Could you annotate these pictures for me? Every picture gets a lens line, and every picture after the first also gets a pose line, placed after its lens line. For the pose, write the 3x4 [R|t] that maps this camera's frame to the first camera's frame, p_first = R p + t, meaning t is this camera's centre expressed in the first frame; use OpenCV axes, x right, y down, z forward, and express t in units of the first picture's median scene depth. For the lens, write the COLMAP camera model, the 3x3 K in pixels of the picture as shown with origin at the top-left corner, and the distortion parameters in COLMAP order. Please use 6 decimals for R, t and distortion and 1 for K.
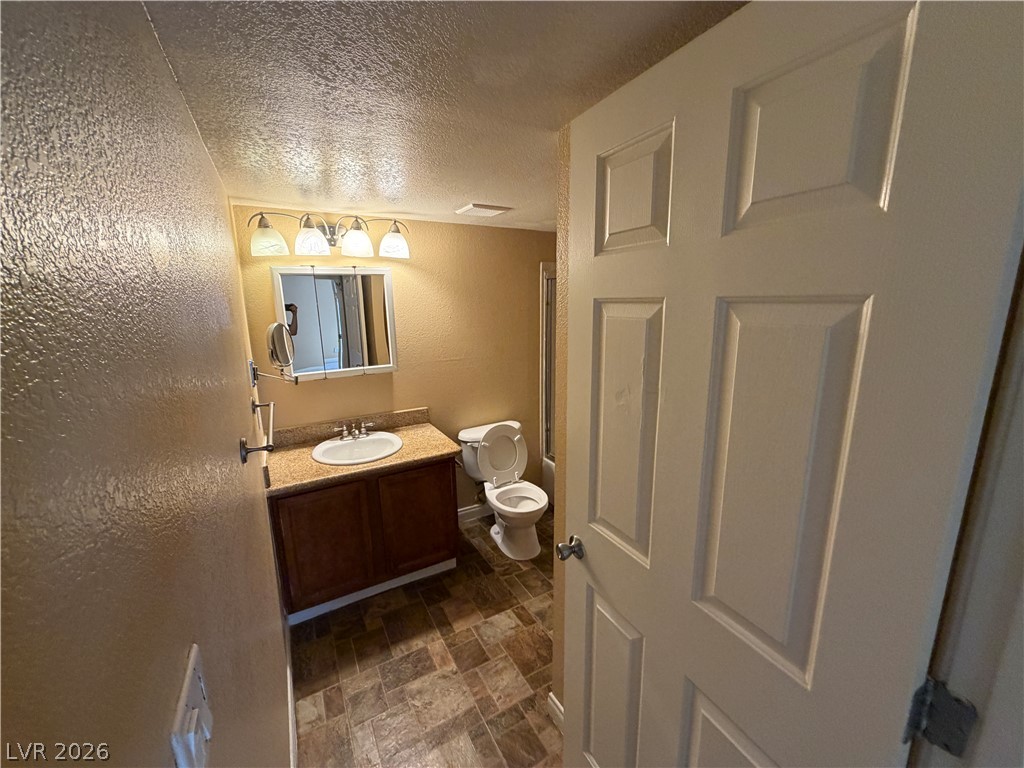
lens RADIAL K [[407.2, 0, 509.5], [0, 407.2, 382.6], [0, 0, 1]] dist [0.000839, -0.000231]
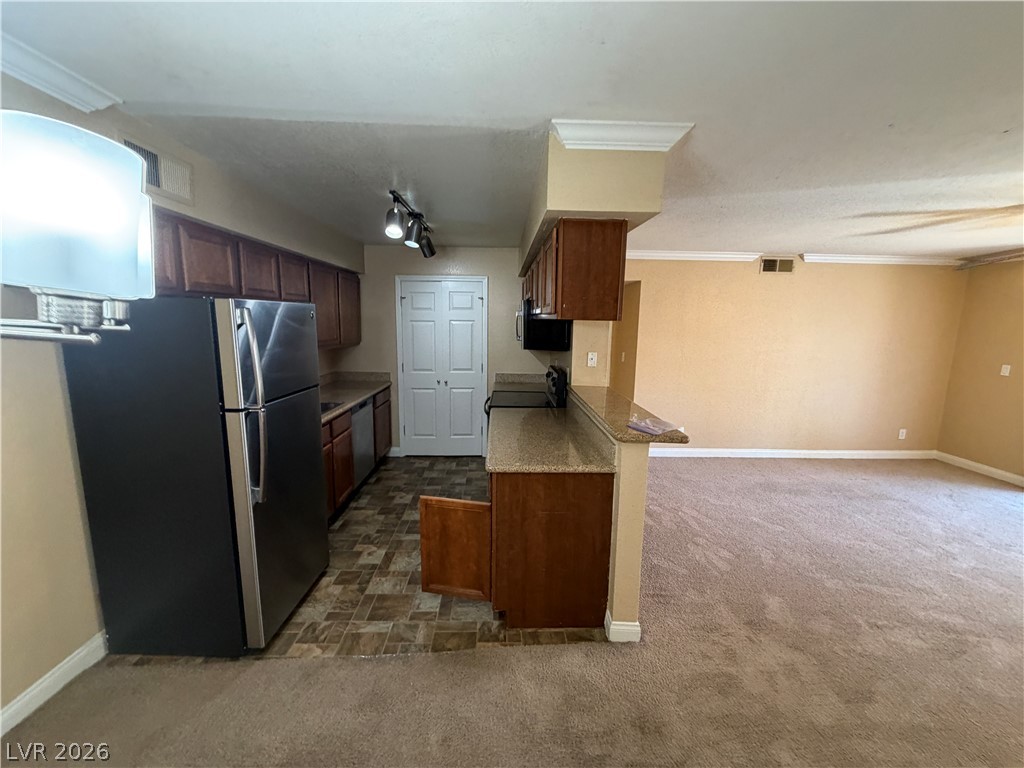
lens RADIAL K [[407.2, 0, 509.5], [0, 407.2, 382.6], [0, 0, 1]] dist [0.000839, -0.000231]
pose [[-0.471861, 0.141501, -0.870244, 0.605700], [-0.183375, 0.949702, 0.253851, -0.250472], [0.862392, 0.279364, -0.422180, 1.161489]]
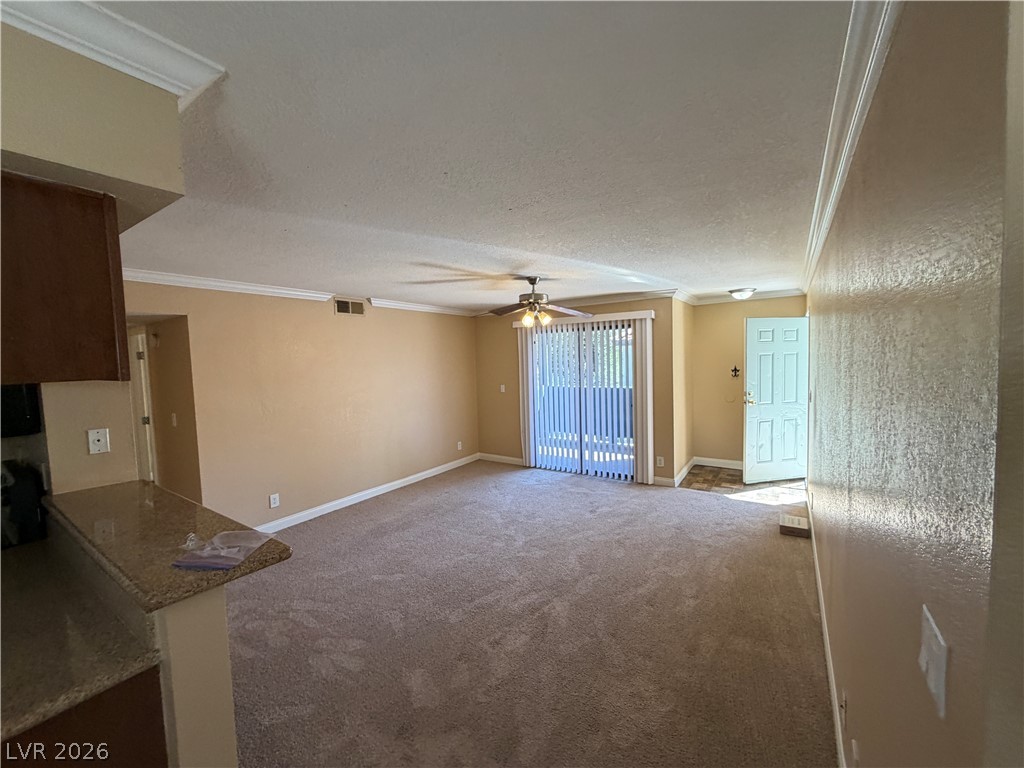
lens RADIAL K [[407.2, 0, 509.5], [0, 407.2, 382.6], [0, 0, 1]] dist [0.000839, -0.000231]
pose [[0.443016, 0.058284, -0.894617, 0.374020], [-0.155966, 0.987678, -0.012888, -0.257036], [0.882843, 0.145239, 0.446648, 1.143289]]
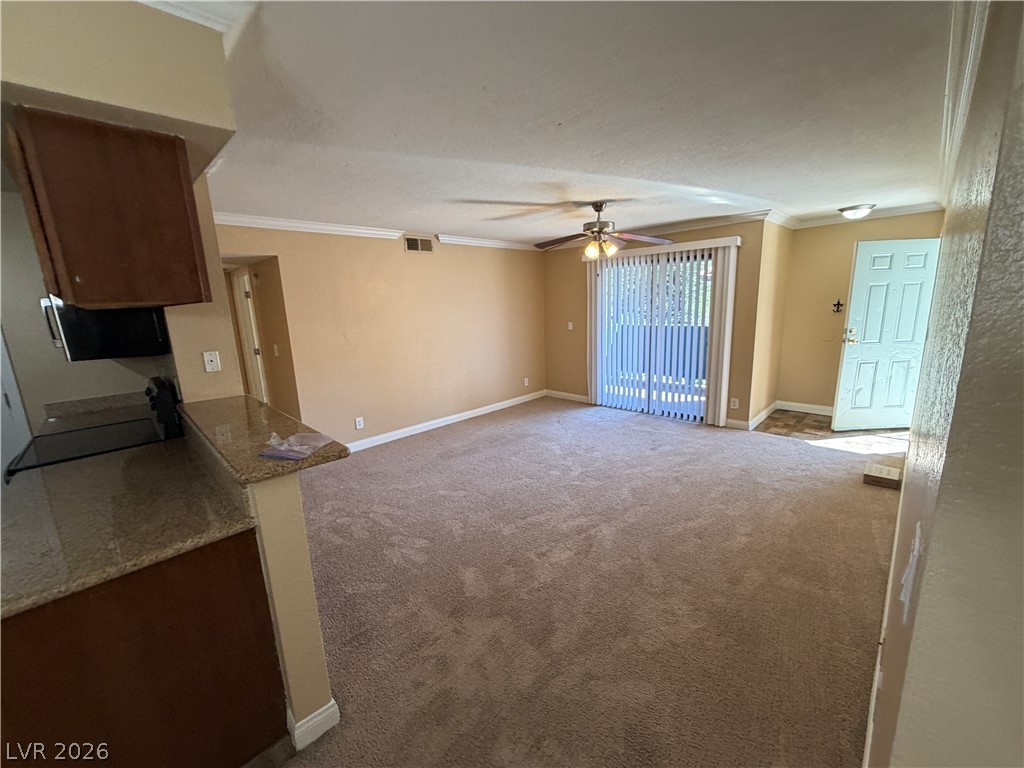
lens RADIAL K [[407.2, 0, 509.5], [0, 407.2, 382.6], [0, 0, 1]] dist [0.000839, -0.000231]
pose [[0.267388, 0.196351, -0.943372, 0.414023], [-0.156730, 0.974844, 0.158478, -0.244941], [0.950757, 0.105480, 0.291435, 1.195102]]
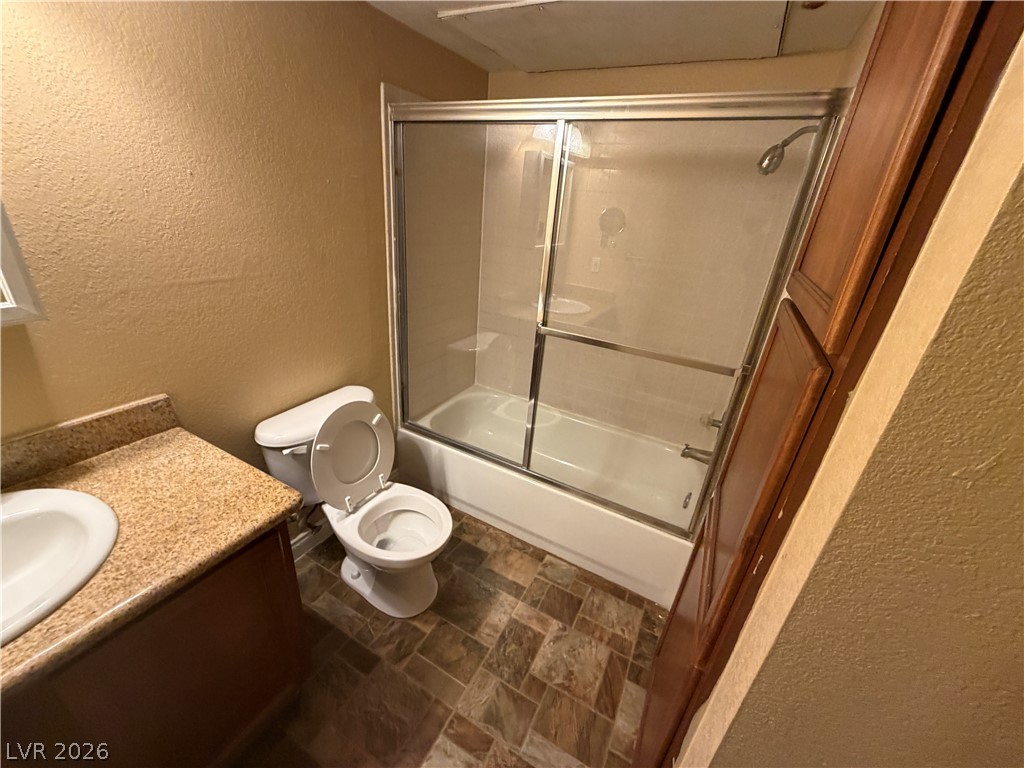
lens RADIAL K [[407.0, 0, 508.9], [0, 407.0, 382.0], [0, 0, 1]] dist [-0.000505, -0.000042]
pose [[0.843550, -0.136763, 0.519345, -0.118853], [0.014445, 0.972460, 0.232622, -0.047809], [-0.536857, -0.188727, 0.822294, 0.459164]]
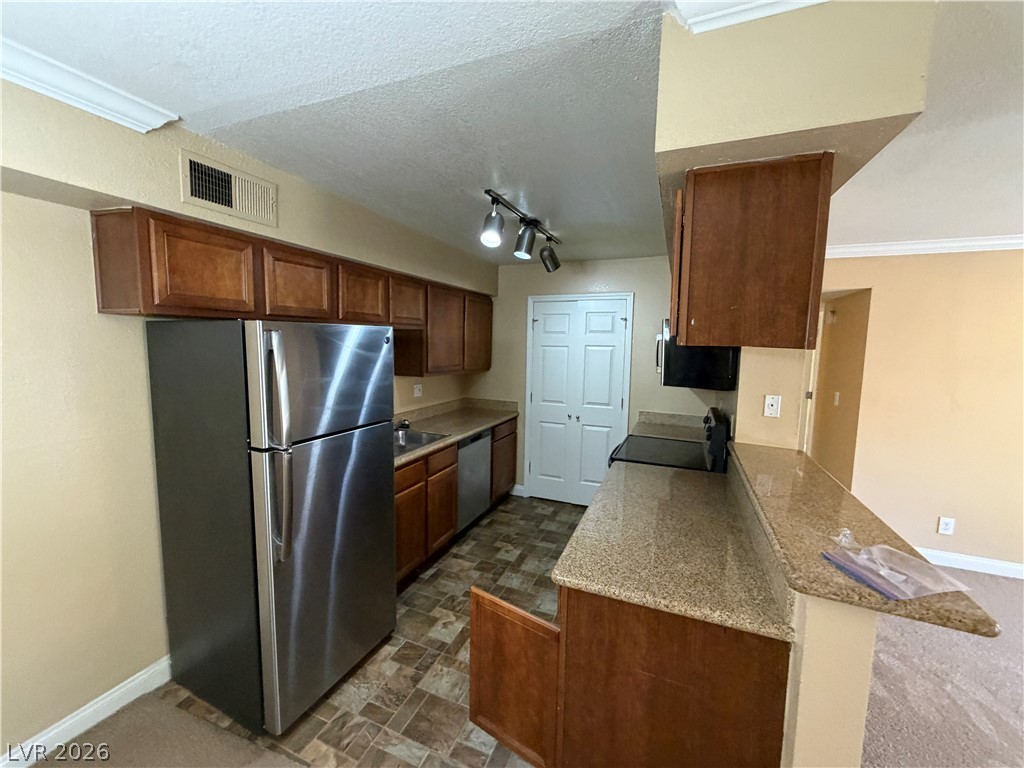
lens RADIAL K [[407.0, 0, 508.9], [0, 407.0, 382.0], [0, 0, 1]] dist [-0.000505, -0.000042]
pose [[-0.790441, 0.061560, -0.609436, 0.312936], [-0.127239, 0.956733, 0.261671, -0.240510], [0.599177, 0.284379, -0.748409, 1.115757]]
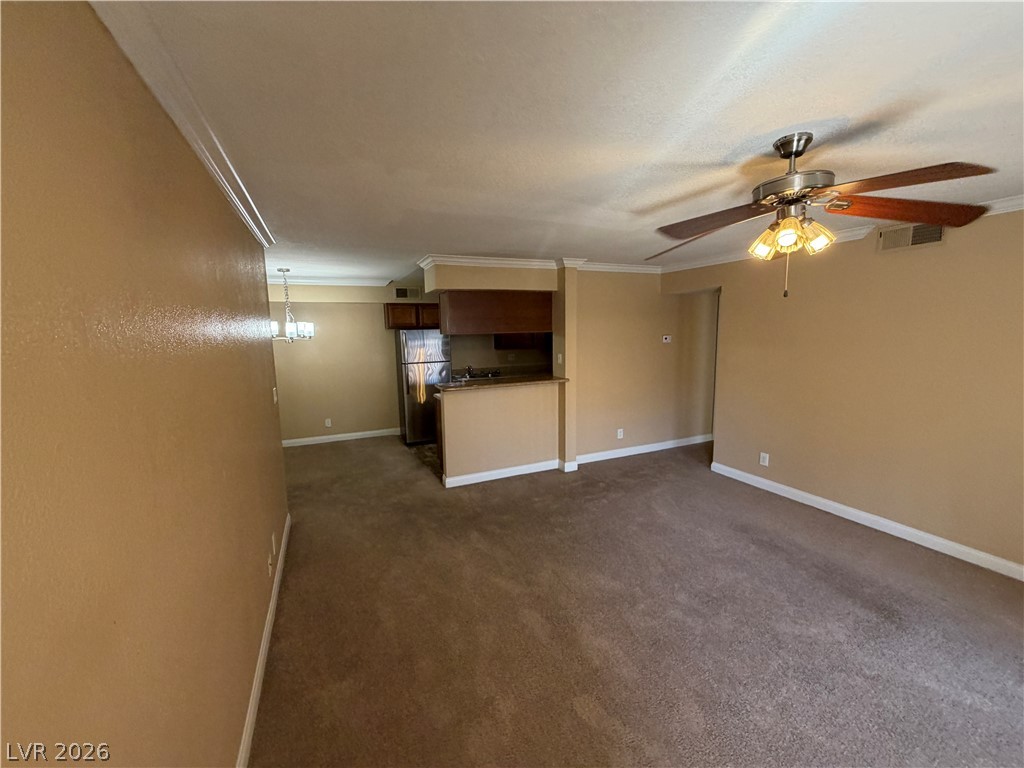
lens RADIAL K [[407.2, 0, 509.5], [0, 407.2, 382.6], [0, 0, 1]] dist [0.000839, -0.000231]
pose [[-0.995344, 0.027187, 0.092467, -0.518734], [0.055813, 0.944746, 0.323018, -0.536389], [-0.078576, 0.326675, -0.941865, 2.544714]]
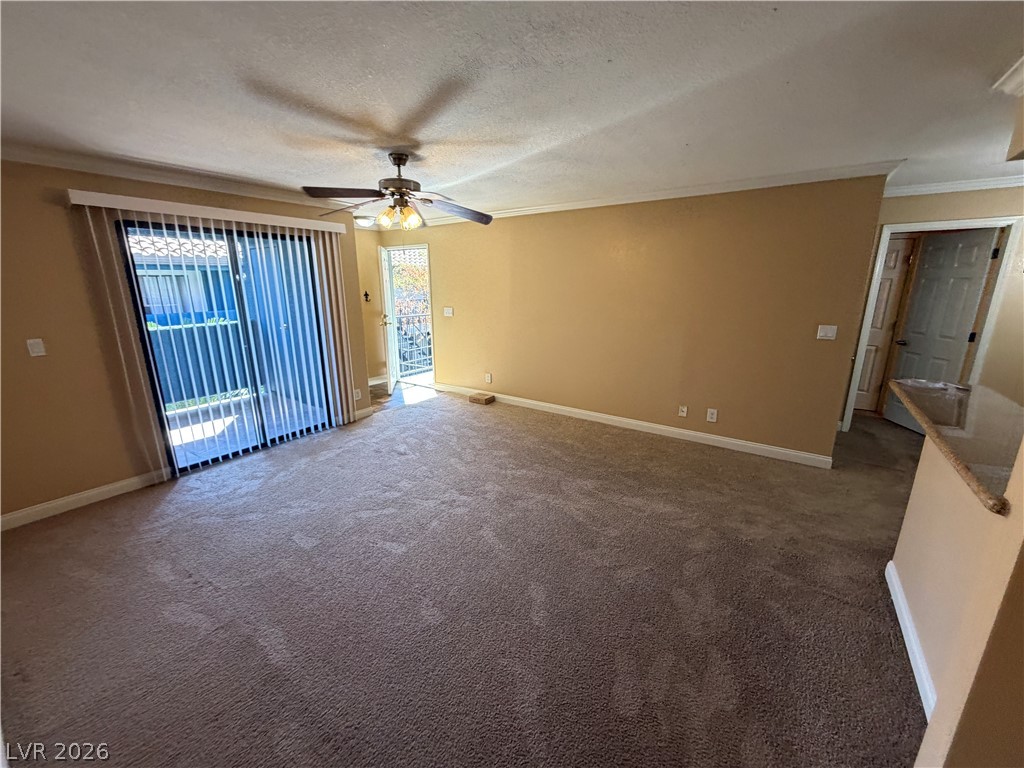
lens RADIAL K [[407.2, 0, 509.5], [0, 407.2, 382.6], [0, 0, 1]] dist [0.000839, -0.000231]
pose [[0.903035, -0.092744, 0.419435, -1.123154], [0.075752, 0.995495, 0.057027, -0.130158], [-0.422834, -0.019725, 0.905992, 0.766449]]
